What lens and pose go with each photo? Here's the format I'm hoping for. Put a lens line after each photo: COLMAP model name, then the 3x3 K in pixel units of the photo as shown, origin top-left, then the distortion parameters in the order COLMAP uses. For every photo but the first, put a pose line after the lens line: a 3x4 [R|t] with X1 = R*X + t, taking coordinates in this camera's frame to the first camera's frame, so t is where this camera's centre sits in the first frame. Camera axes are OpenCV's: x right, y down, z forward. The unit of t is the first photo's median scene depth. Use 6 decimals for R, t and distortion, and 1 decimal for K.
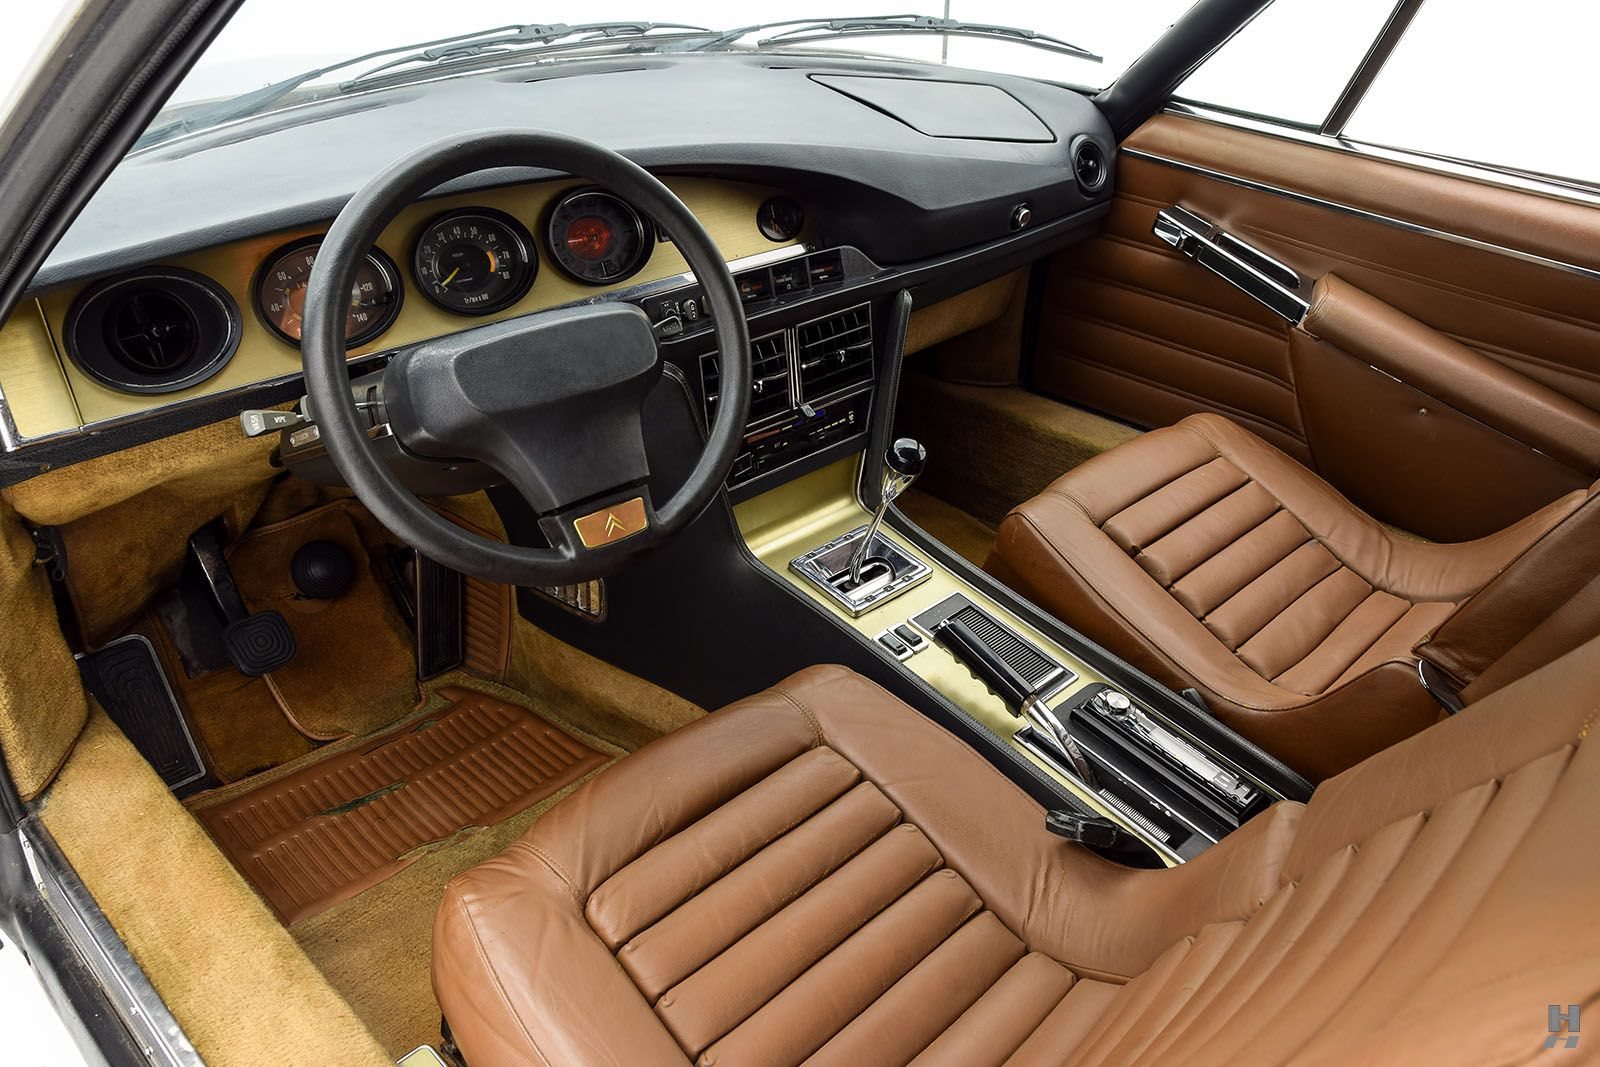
lens RADIAL K [[1243.2, 0, 802.8], [0, 1243.2, 540.9], [0, 0, 1]] dist [0.014557, -0.007396]
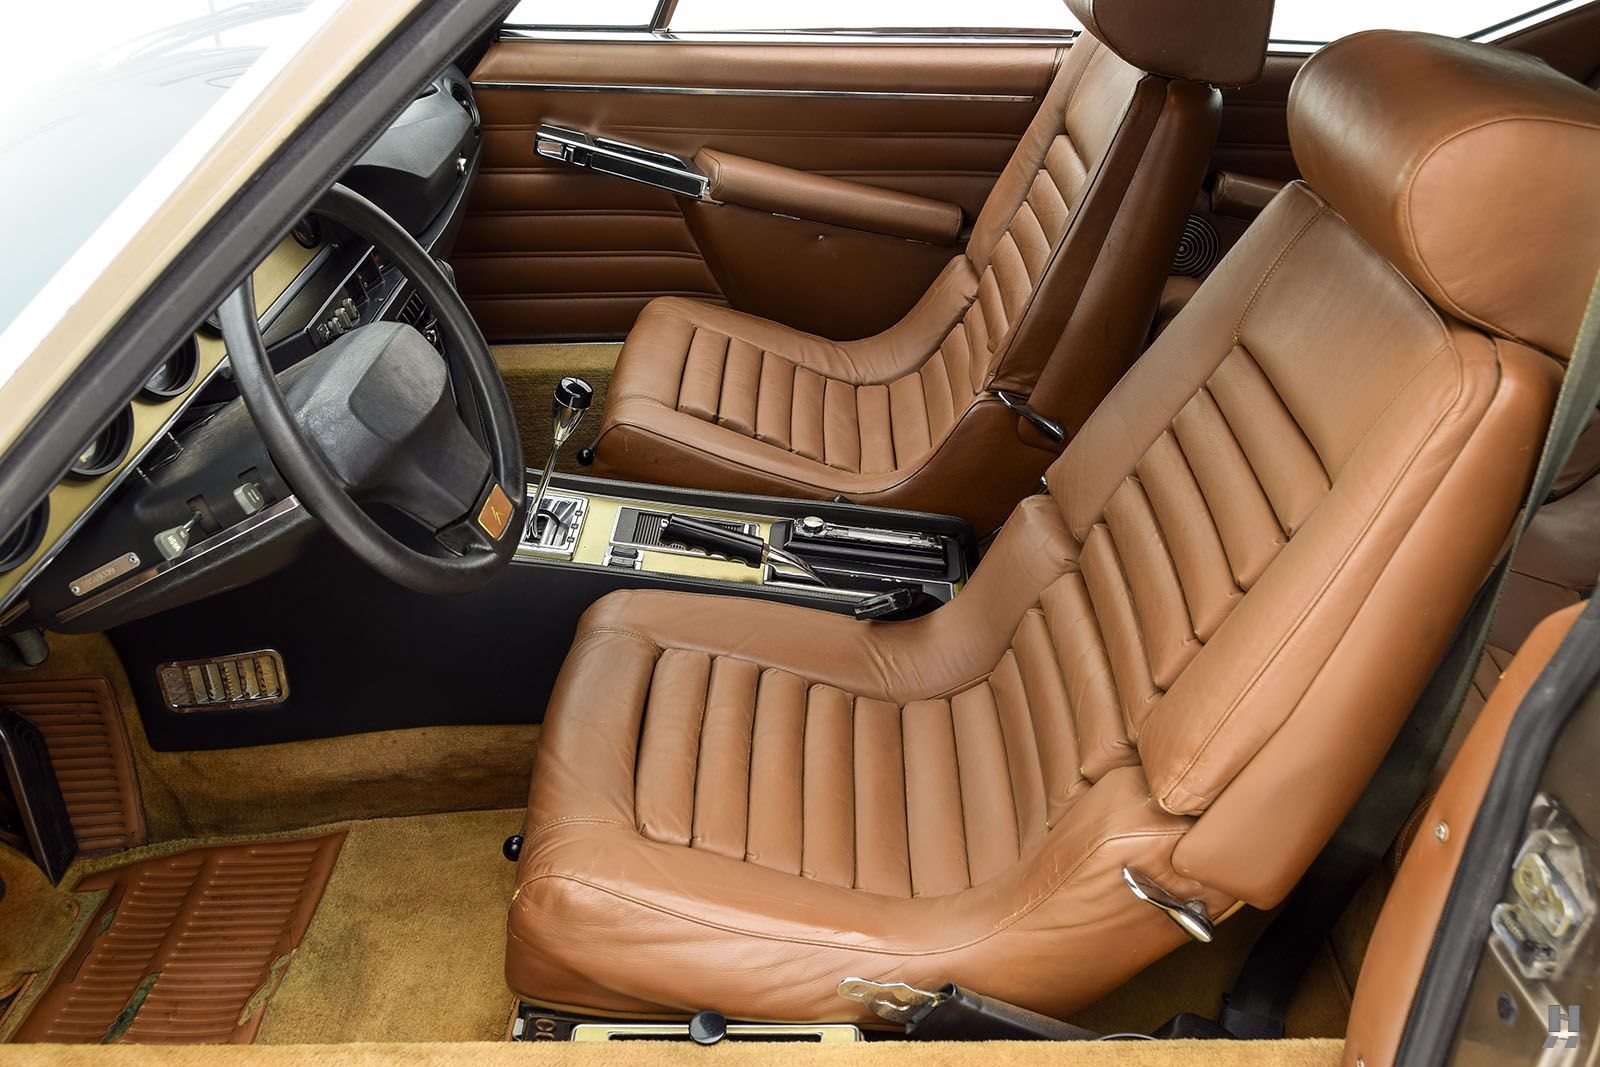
lens RADIAL K [[1484.6, 0, 801.2], [0, 1484.6, 541.9], [0, 0, 1]] dist [0.004705, 0.000000]
pose [[0.721685, -0.392557, 0.570149, -0.635066], [0.386572, 0.911804, 0.138477, -0.061070], [-0.574224, 0.120467, 0.809787, -0.152343]]
